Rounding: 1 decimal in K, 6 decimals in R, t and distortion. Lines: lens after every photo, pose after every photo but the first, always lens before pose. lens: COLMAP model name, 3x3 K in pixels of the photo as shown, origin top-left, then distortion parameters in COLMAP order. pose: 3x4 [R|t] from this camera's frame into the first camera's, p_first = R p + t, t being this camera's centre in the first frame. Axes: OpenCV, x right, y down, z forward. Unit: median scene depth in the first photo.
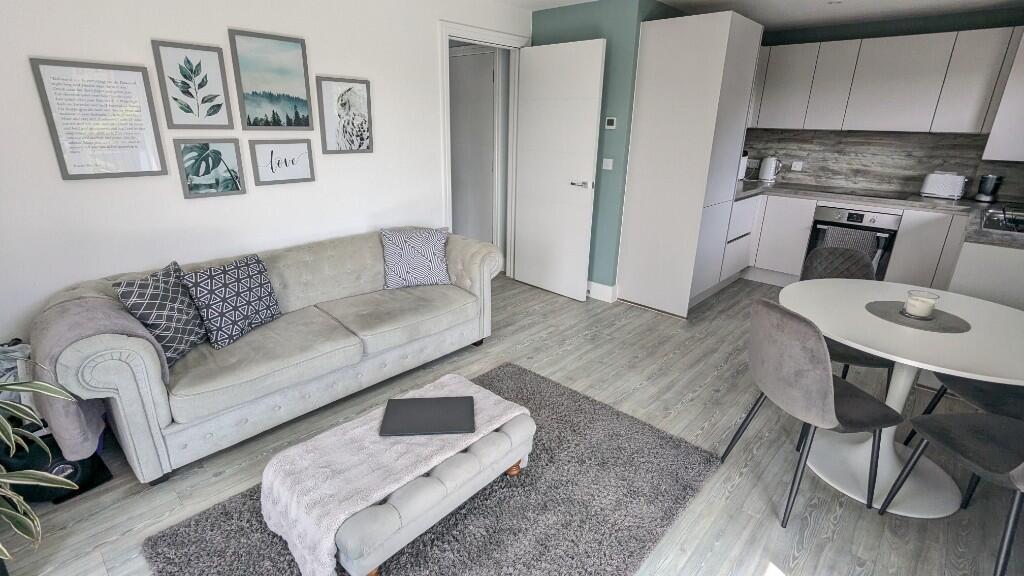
lens RADIAL K [[483.9, 0, 512.3], [0, 483.9, 284.8], [0, 0, 1]] dist [0.005827, 0.000029]
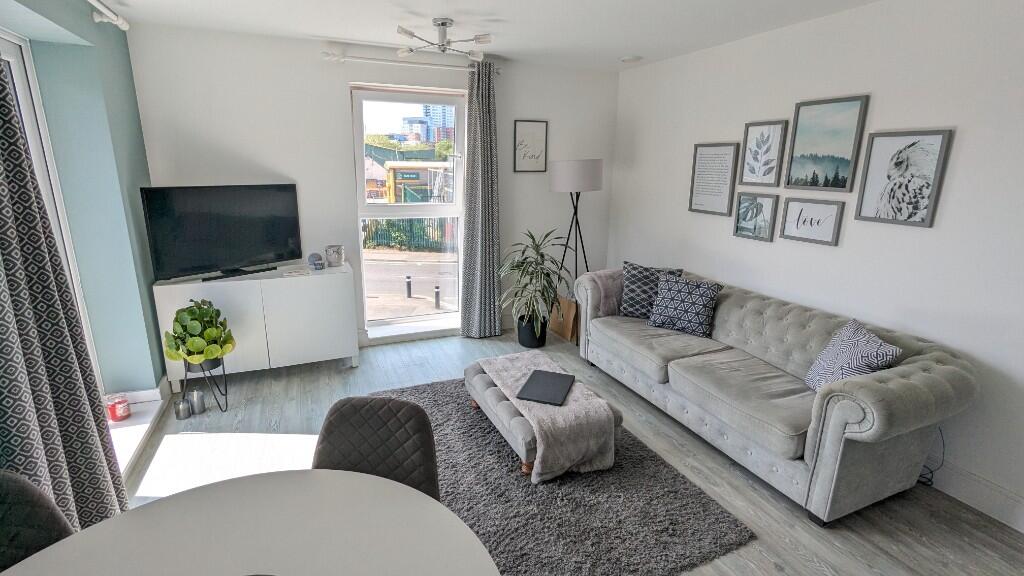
lens RADIAL K [[483.9, 0, 510.3], [0, 483.9, 288.8], [0, 0, 1]] dist [0.005827, 0.000029]
pose [[-0.407241, 0.208002, -0.889320, 0.635602], [-0.314764, 0.882104, 0.350452, -0.258947], [0.857367, 0.422644, -0.293757, 0.744400]]
